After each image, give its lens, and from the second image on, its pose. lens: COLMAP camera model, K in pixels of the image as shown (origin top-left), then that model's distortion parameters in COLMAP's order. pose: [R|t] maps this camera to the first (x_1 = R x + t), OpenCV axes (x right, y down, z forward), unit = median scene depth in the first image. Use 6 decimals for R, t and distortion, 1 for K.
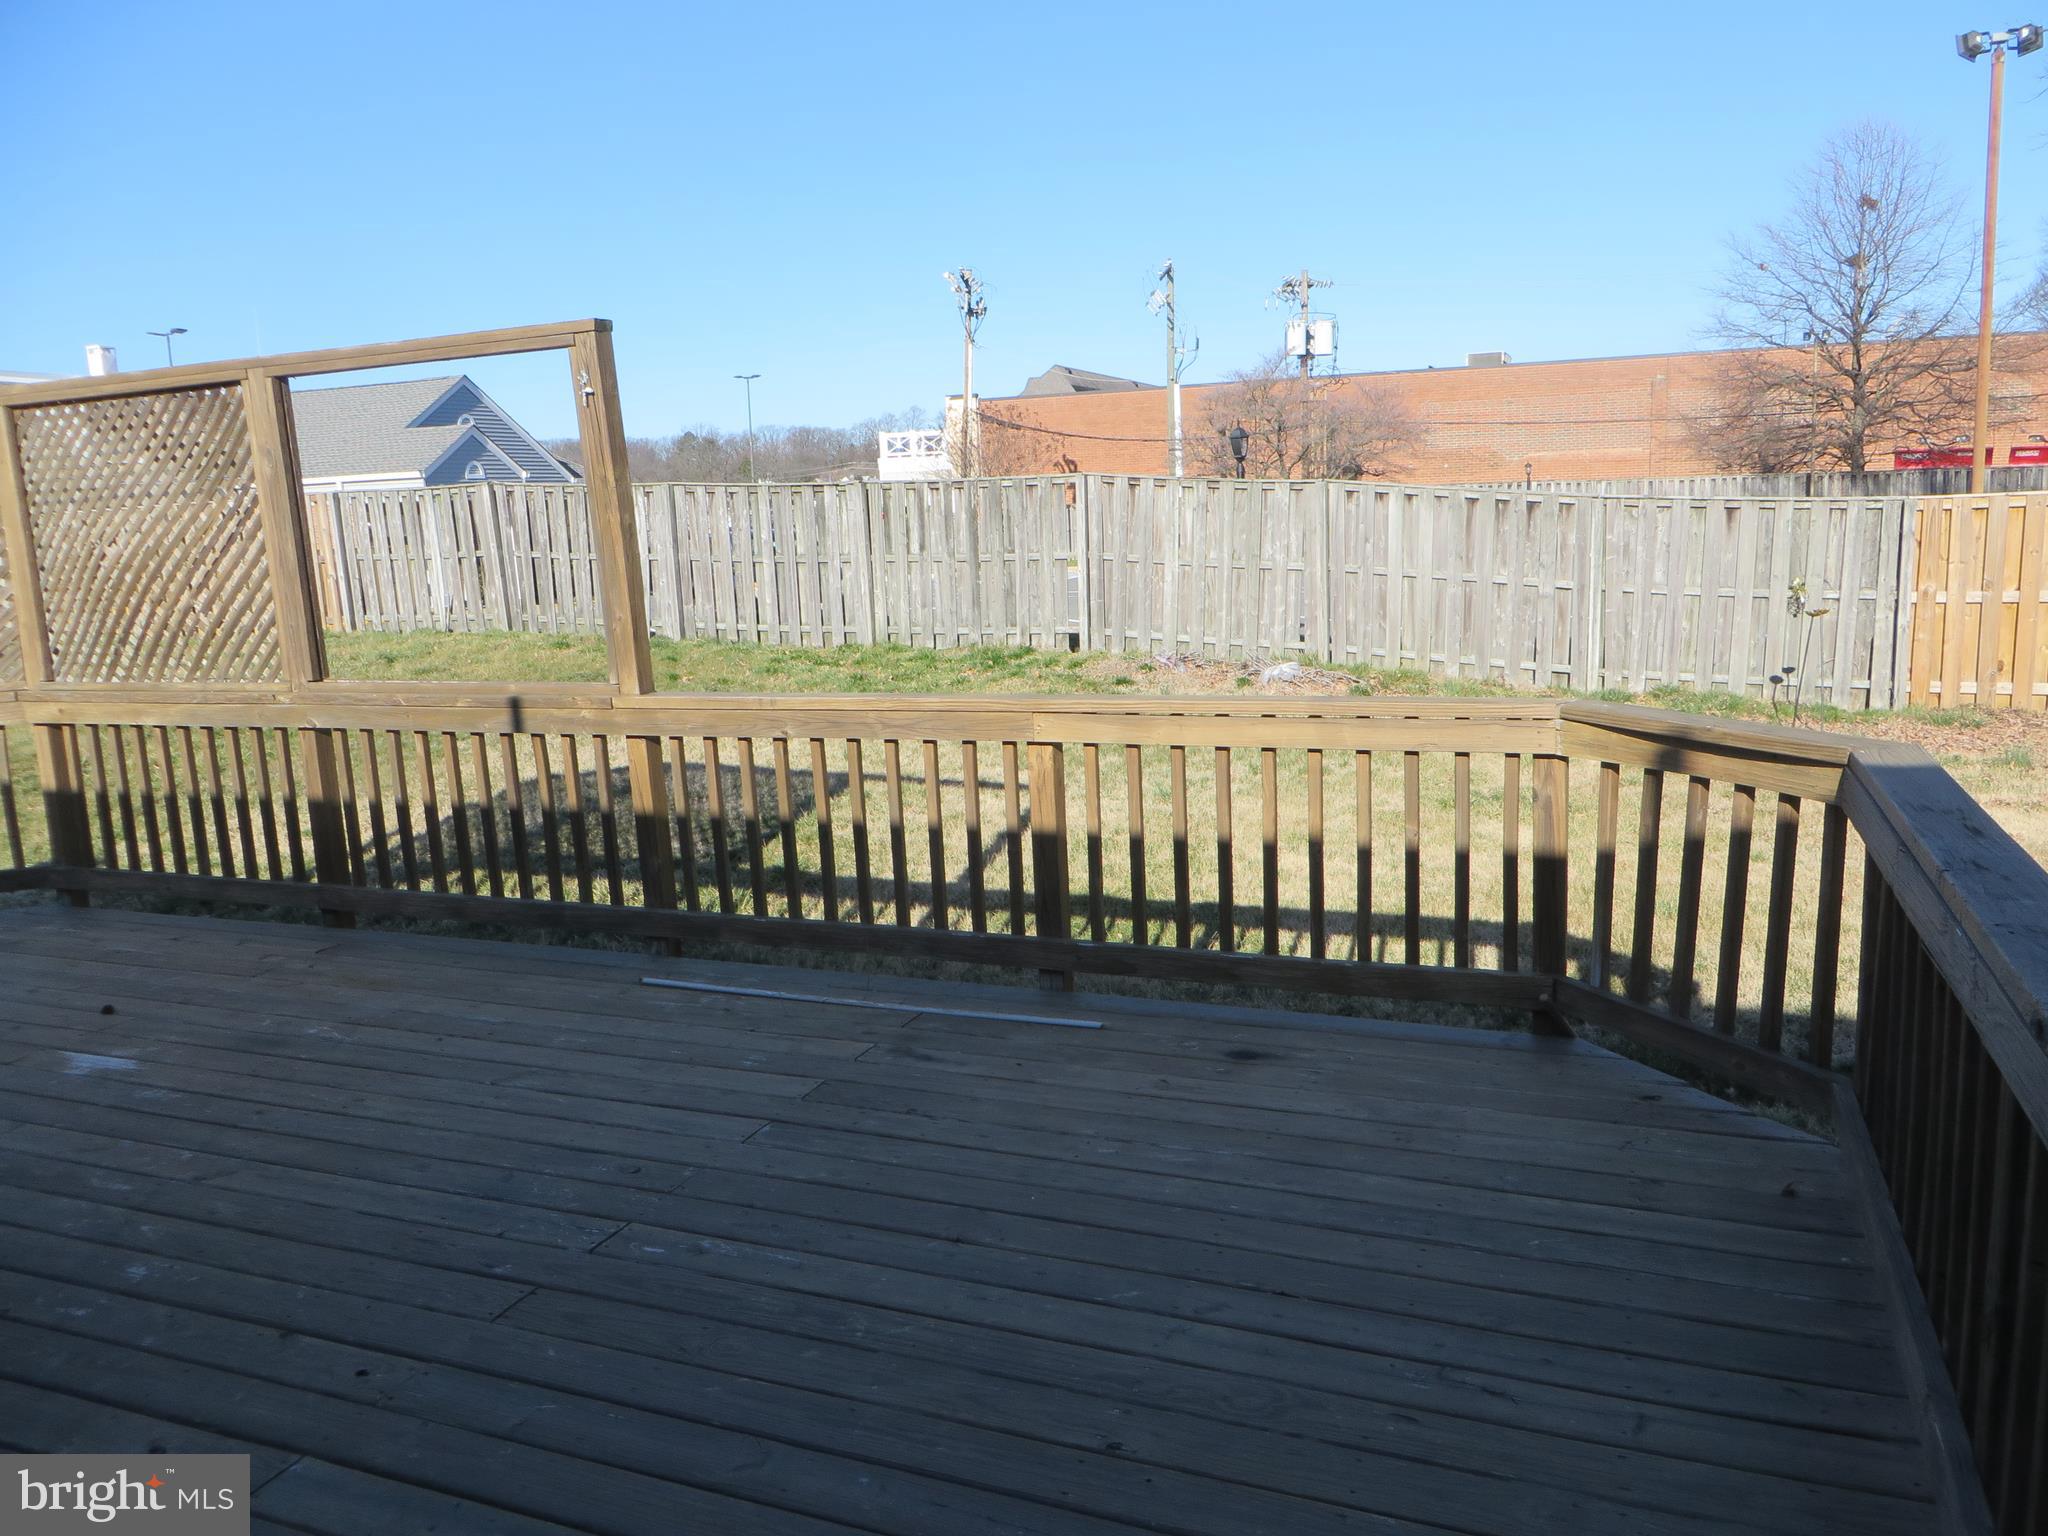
lens RADIAL K [[1541.4, 0, 1043.0], [0, 1541.4, 777.2], [0, 0, 1]] dist [-0.015984, 0.008020]
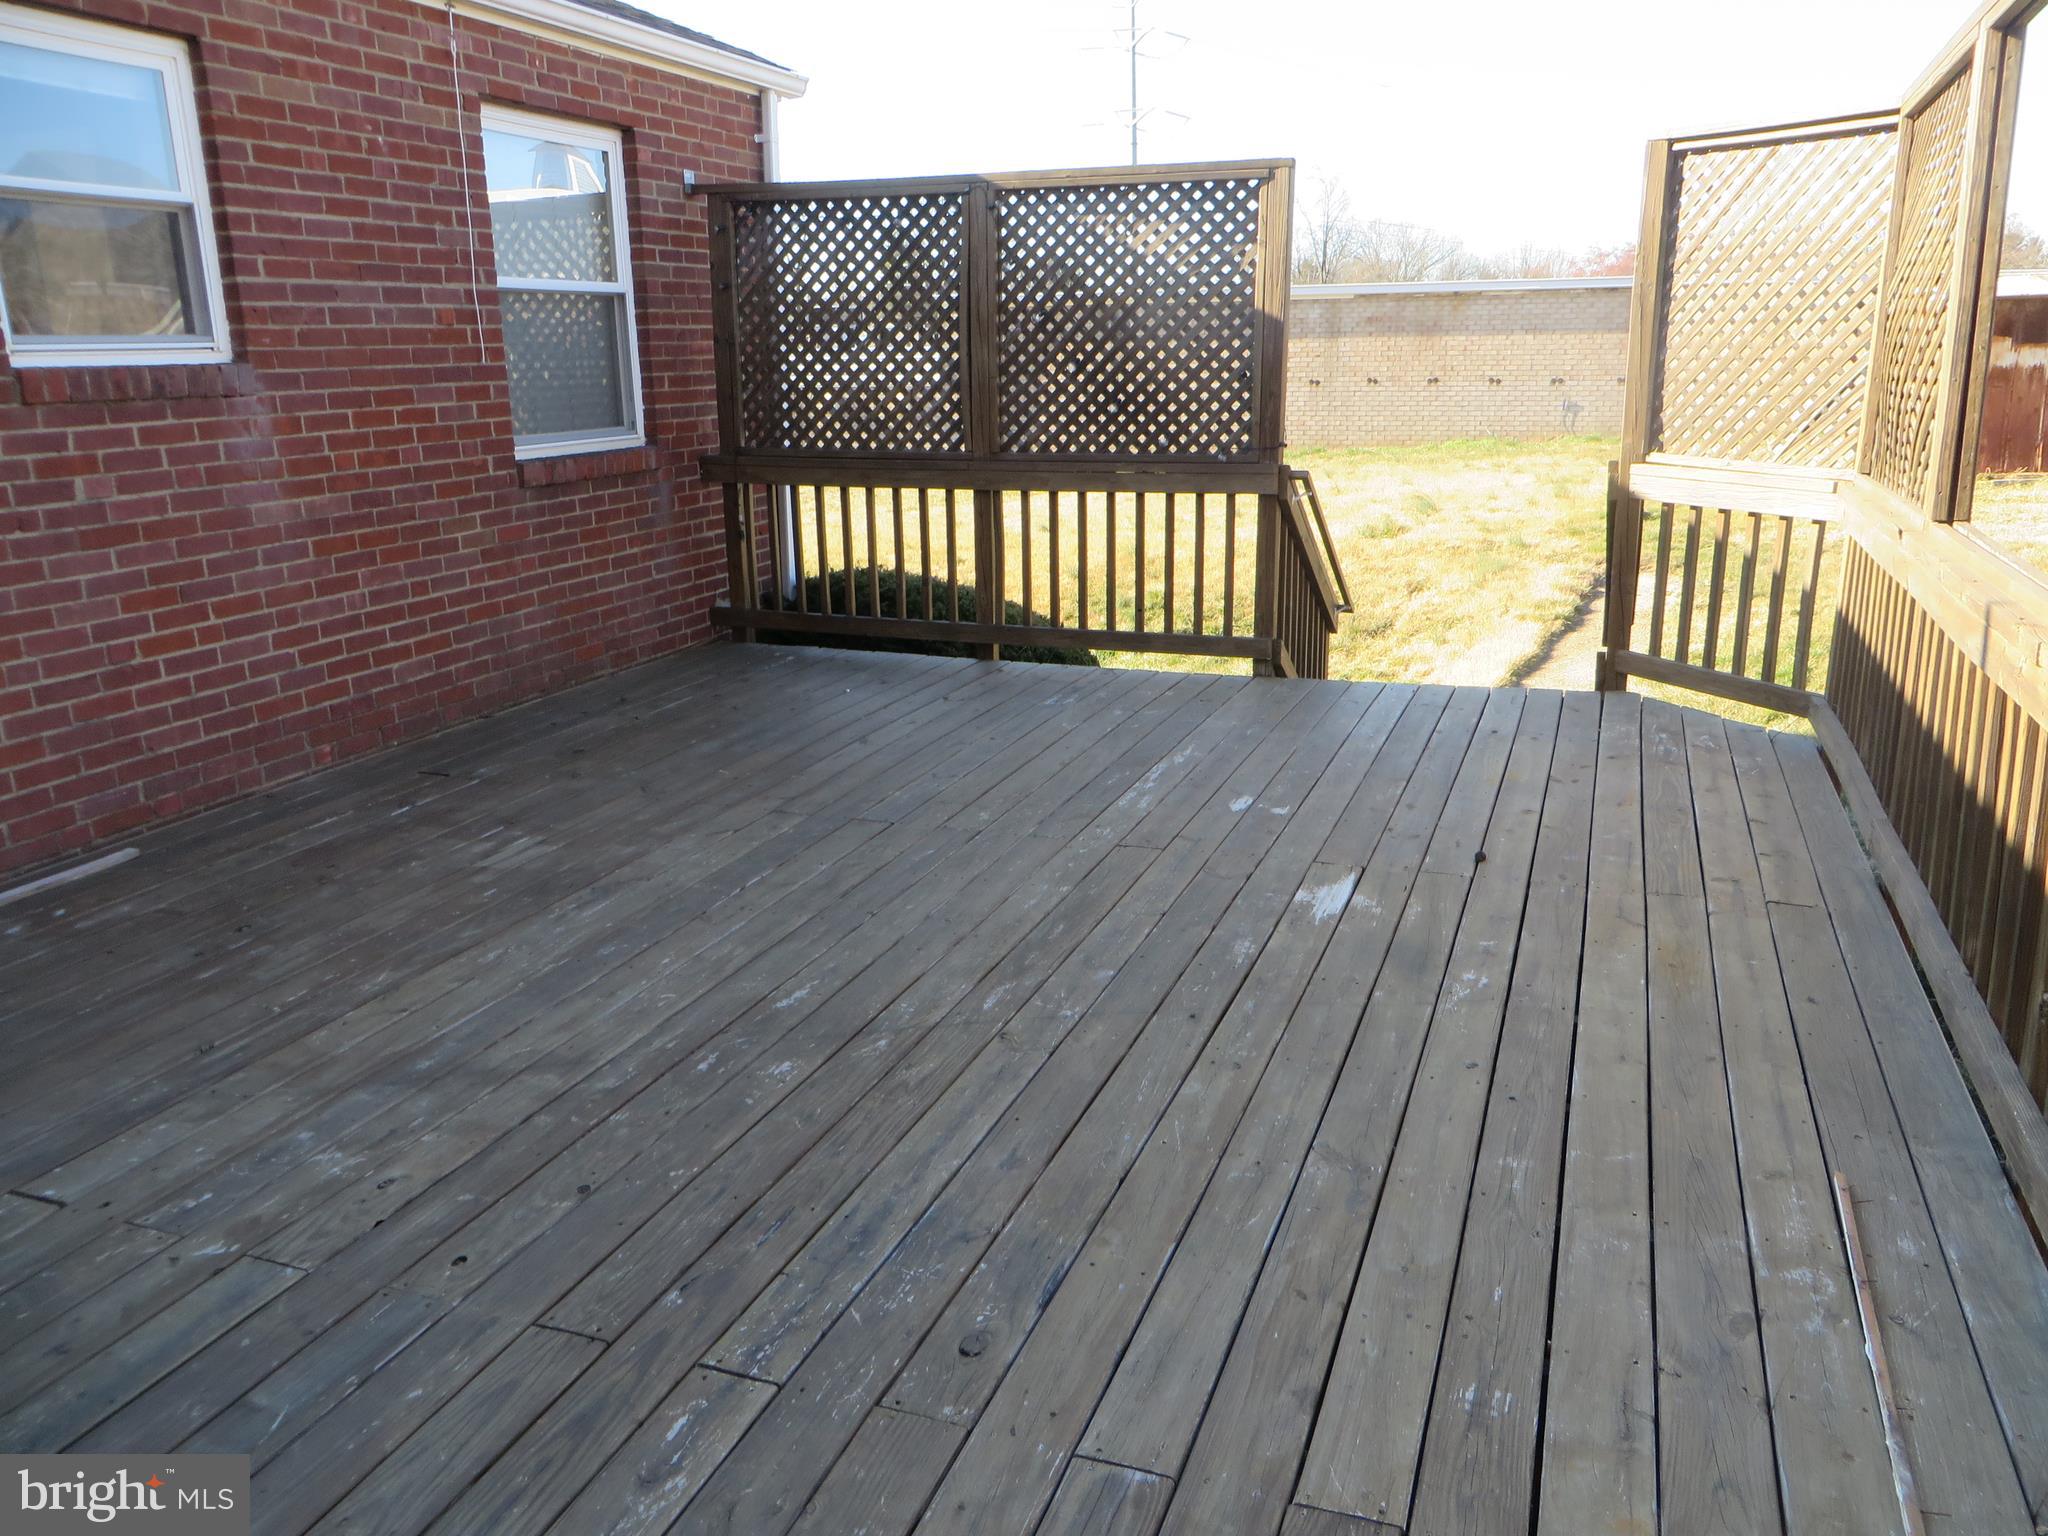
lens RADIAL K [[1541.4, 0, 1019.9], [0, 1541.4, 750.7], [0, 0, 1]] dist [-0.015984, 0.008020]
pose [[0.026128, 0.295151, -0.955093, 0.188682], [-0.157145, 0.944754, 0.287656, -0.113363], [0.987230, 0.142572, 0.071066, 0.699673]]
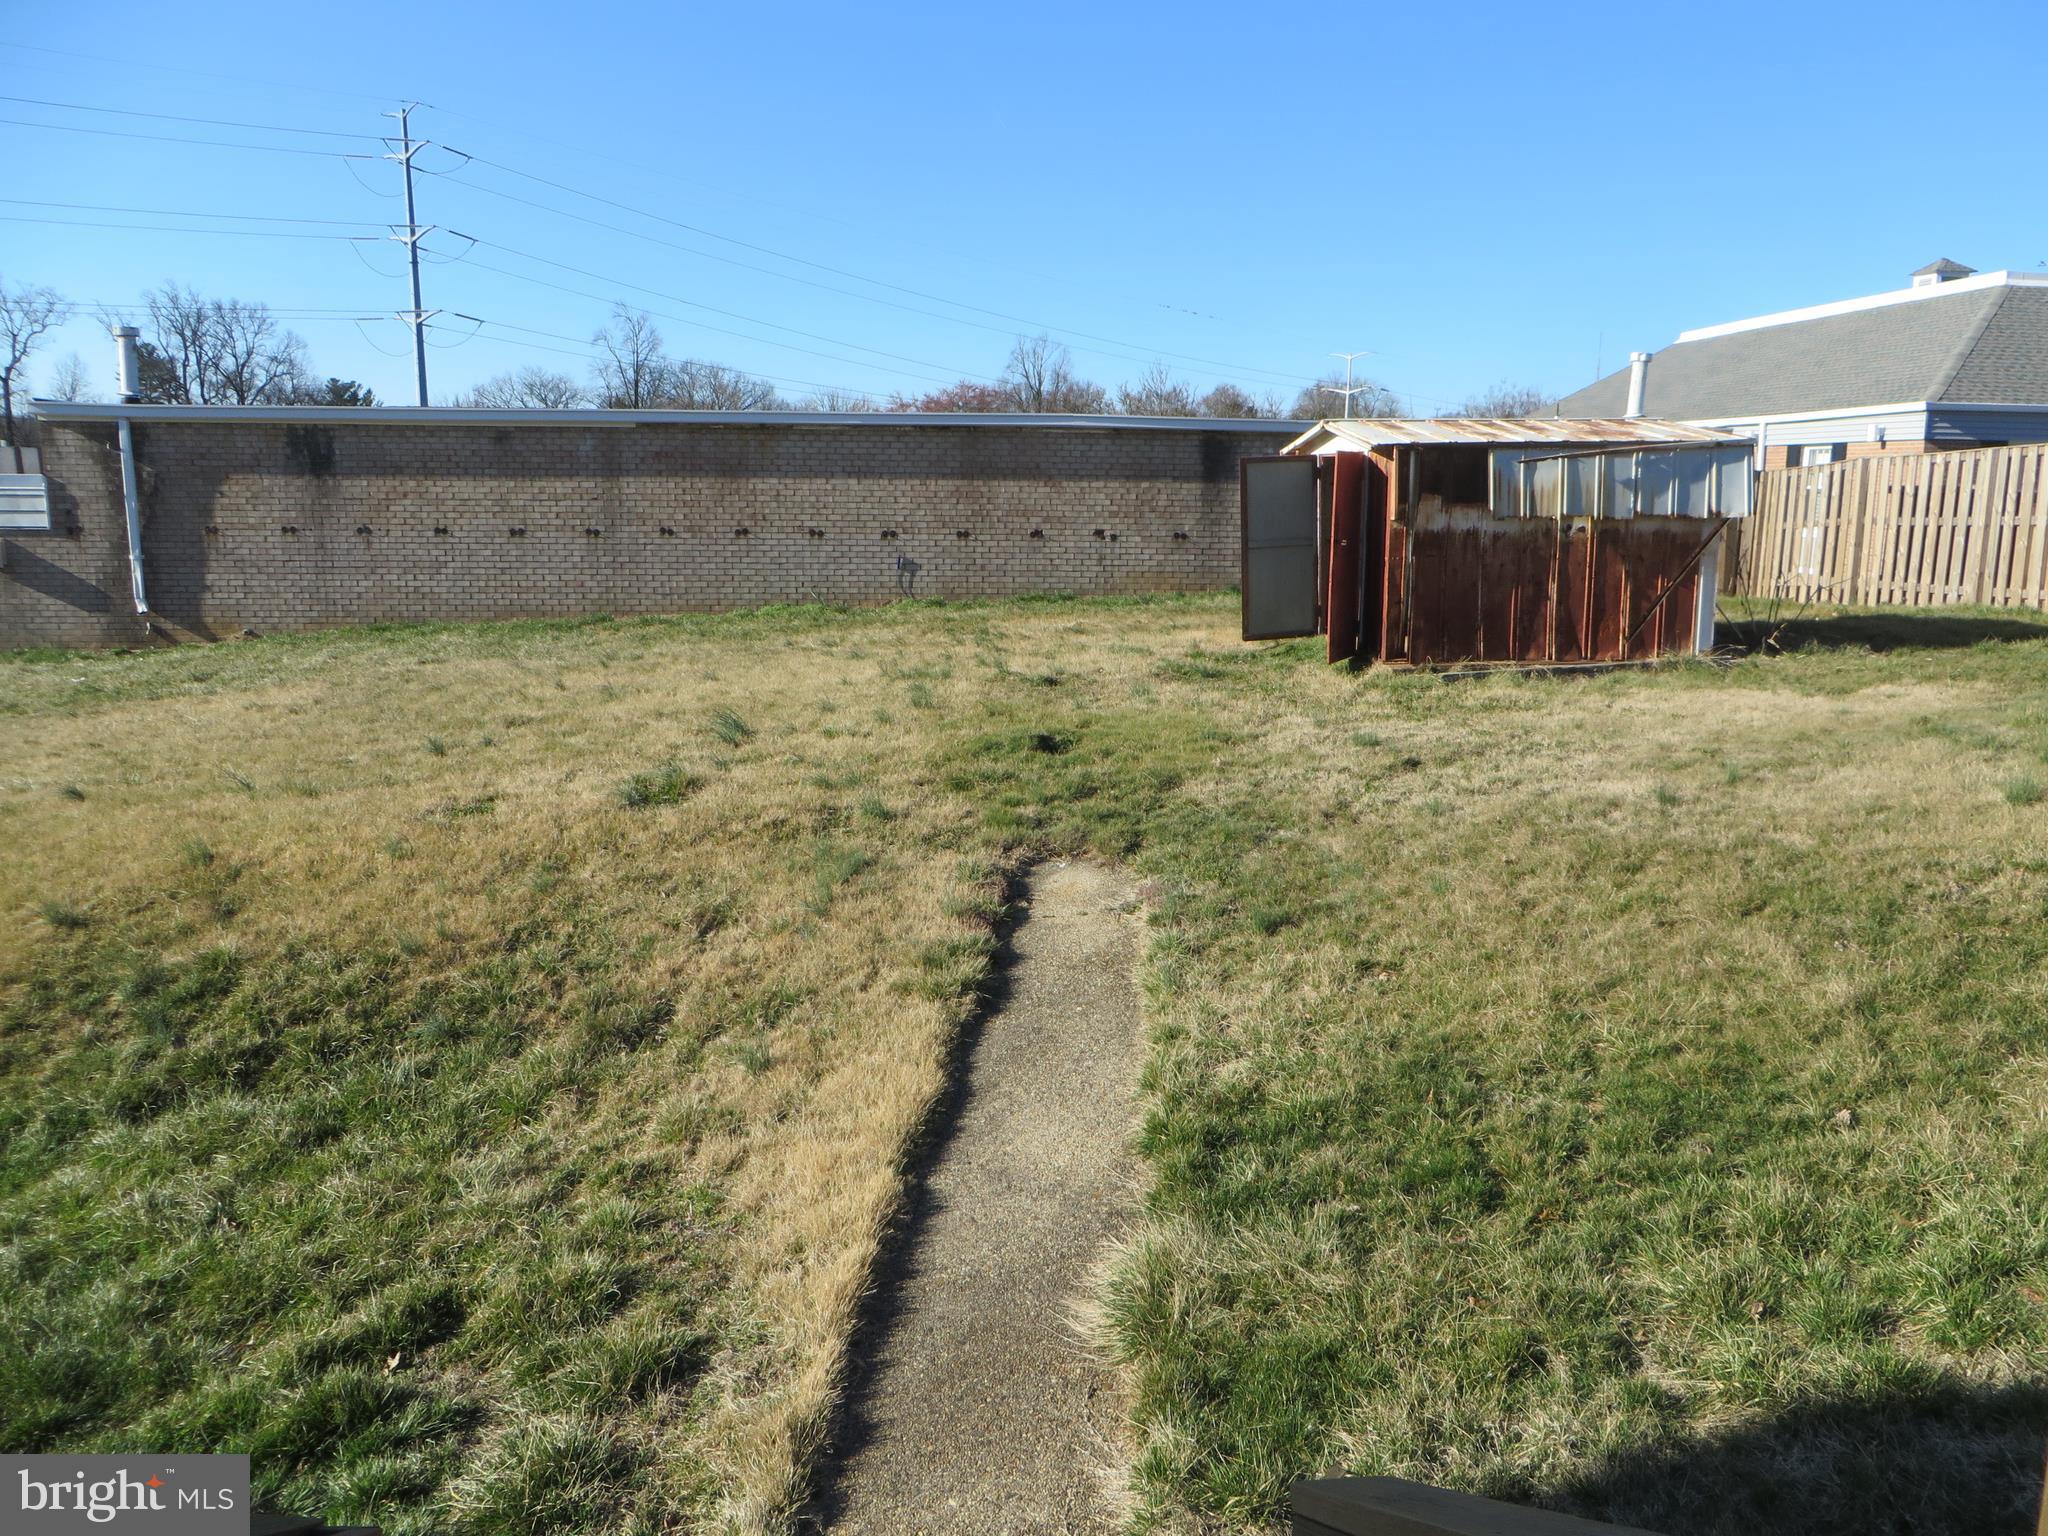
lens RADIAL K [[1541.4, 0, 1022.6], [0, 1541.4, 766.0], [0, 0, 1]] dist [-0.015984, 0.008020]
pose [[0.434592, 0.208762, -0.876098, -1.002254], [-0.181925, 0.973060, 0.141622, -0.131883], [0.882062, 0.097837, 0.460863, 1.083719]]
